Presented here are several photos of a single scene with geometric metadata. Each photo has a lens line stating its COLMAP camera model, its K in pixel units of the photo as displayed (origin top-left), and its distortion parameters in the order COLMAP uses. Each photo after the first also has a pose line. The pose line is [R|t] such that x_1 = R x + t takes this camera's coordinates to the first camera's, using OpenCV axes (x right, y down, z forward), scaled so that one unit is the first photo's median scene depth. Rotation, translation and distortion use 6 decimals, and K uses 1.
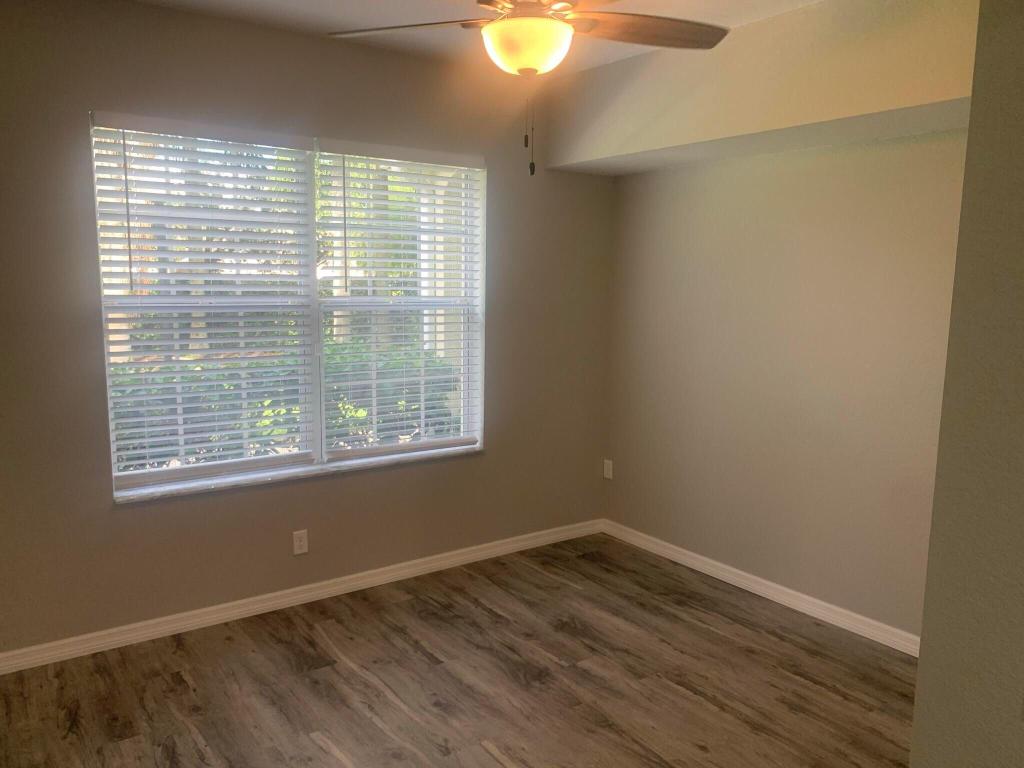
lens RADIAL K [[782.5, 0, 494.7], [0, 782.5, 391.7], [0, 0, 1]] dist [0.030675, -0.035754]
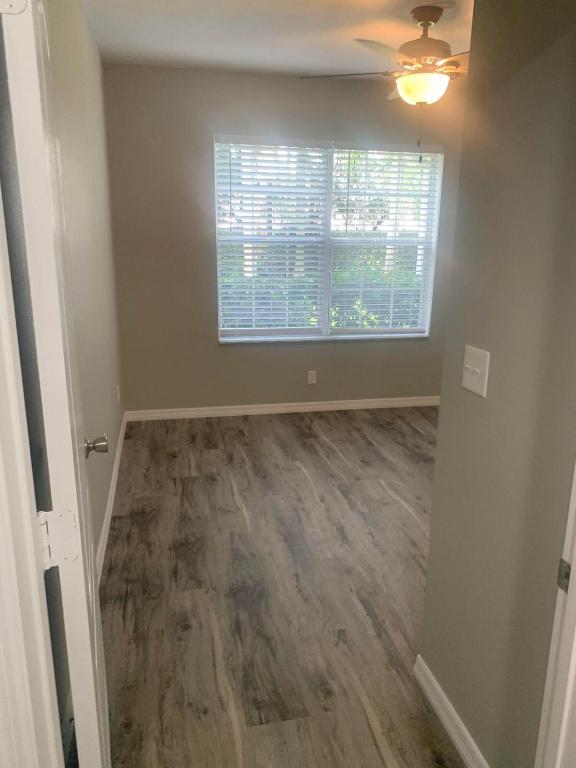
lens RADIAL K [[586.8, 0, 301.4], [0, 586.8, 391.8], [0, 0, 1]] dist [0.030675, -0.035754]
pose [[0.923819, 0.106840, -0.367620, 0.252849], [-0.063823, 0.989811, 0.127279, 0.061920], [0.377473, -0.094120, 0.921225, -0.276929]]
